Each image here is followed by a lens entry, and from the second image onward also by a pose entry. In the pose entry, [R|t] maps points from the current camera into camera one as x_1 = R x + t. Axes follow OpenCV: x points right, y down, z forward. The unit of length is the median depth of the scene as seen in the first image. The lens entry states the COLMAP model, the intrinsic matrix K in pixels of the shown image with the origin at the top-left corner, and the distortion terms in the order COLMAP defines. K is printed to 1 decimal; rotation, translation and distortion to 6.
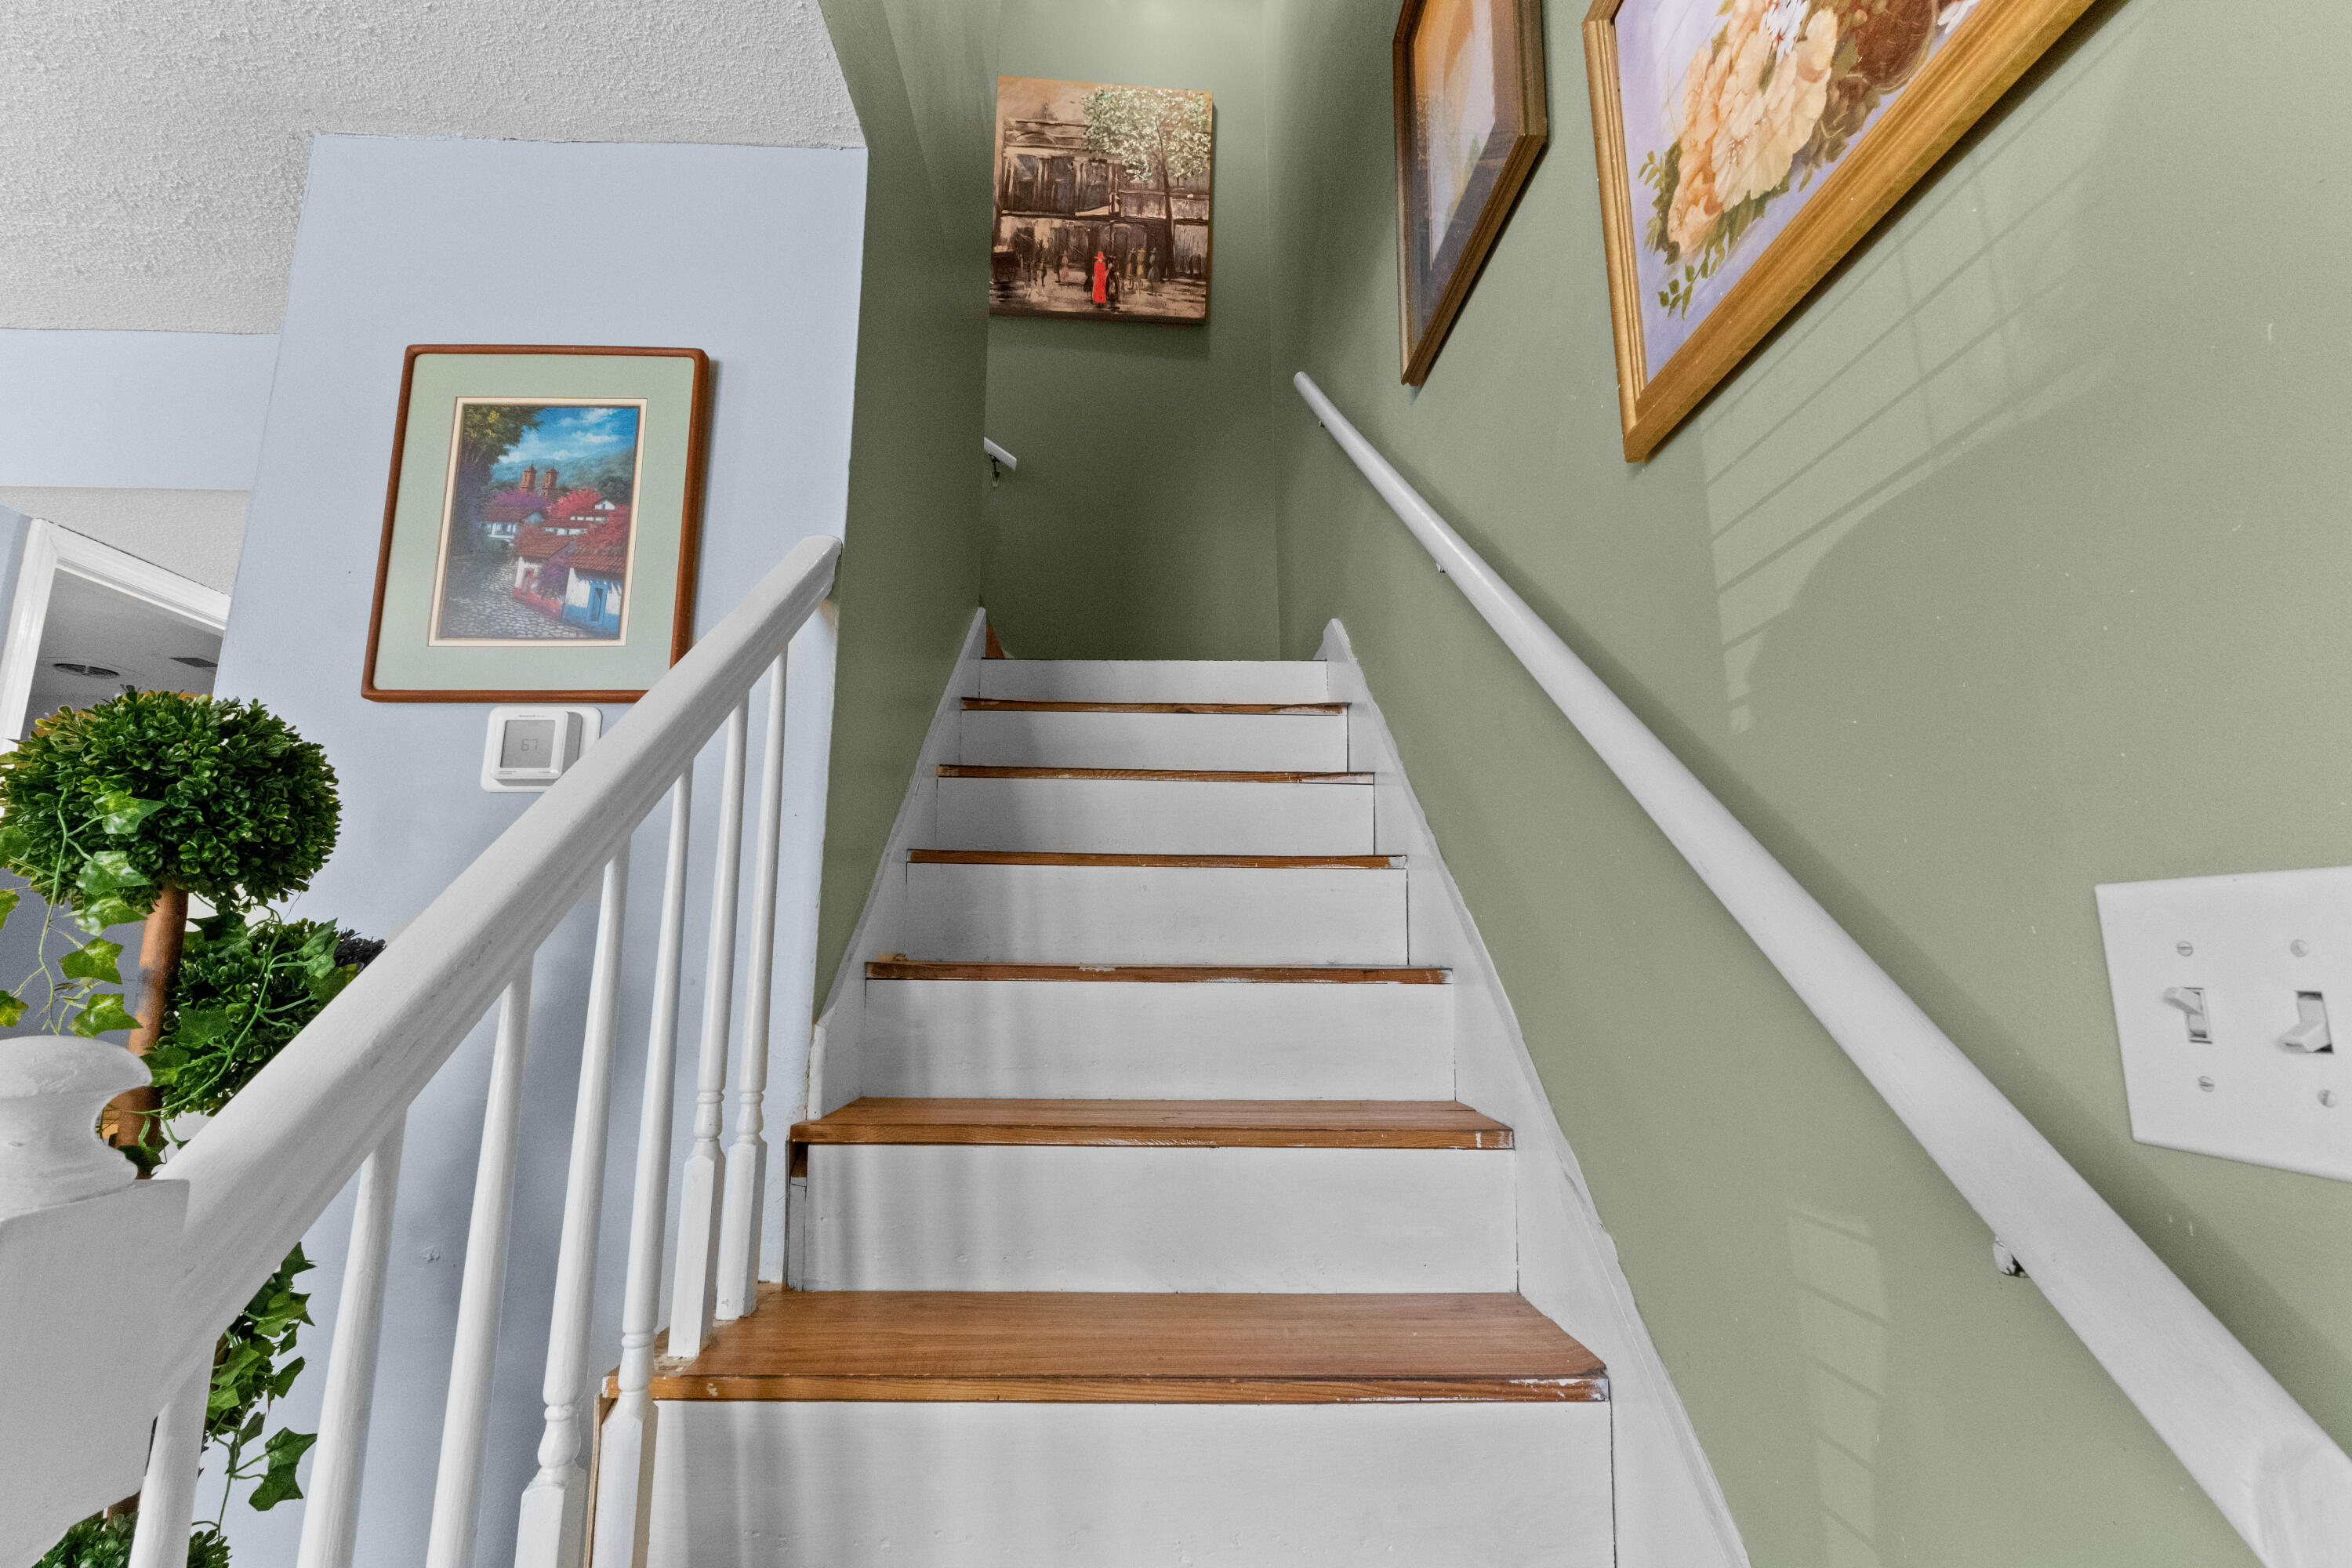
lens RADIAL K [[1018.3, 0, 1166.4], [0, 1018.3, 791.2], [0, 0, 1]] dist [0.011974, 0.000098]
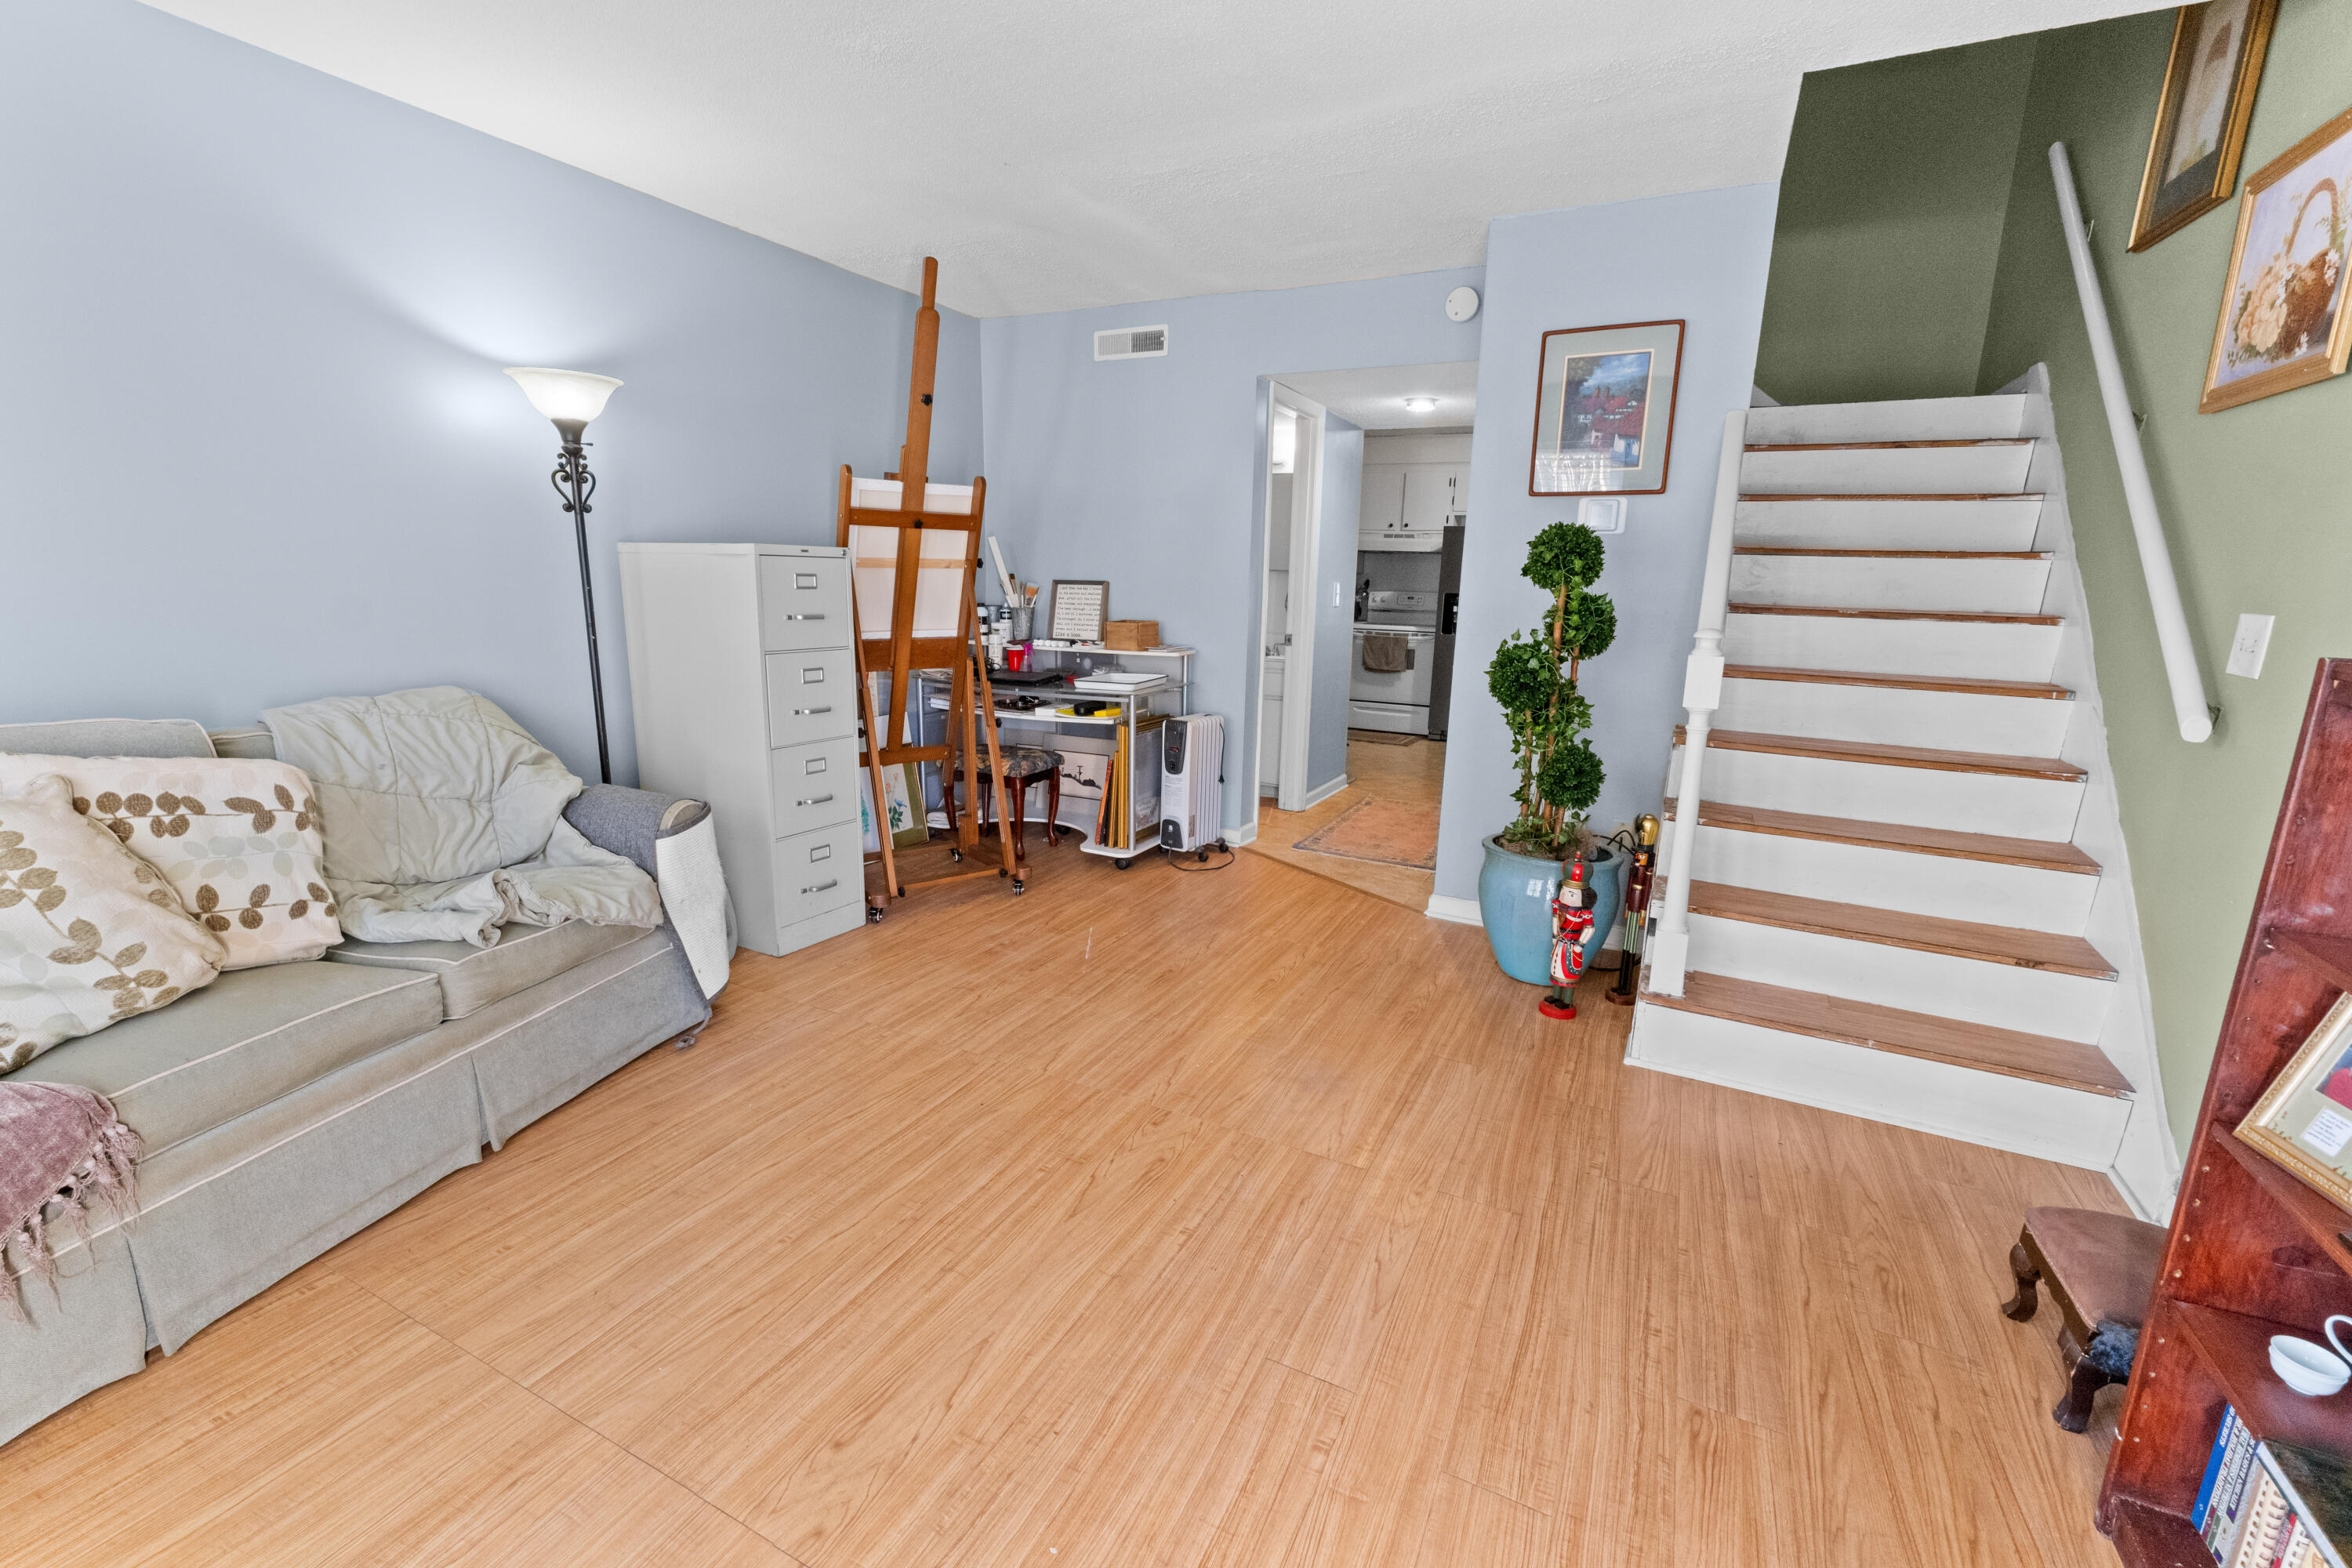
lens RADIAL K [[1018.3, 0, 1166.4], [0, 1018.3, 791.2], [0, 0, 1]] dist [0.011974, 0.000098]
pose [[0.882531, 0.115389, -0.455878, -0.321892], [0.062681, 0.931913, 0.357225, -0.346899], [0.466059, -0.343837, 0.815209, -1.614499]]
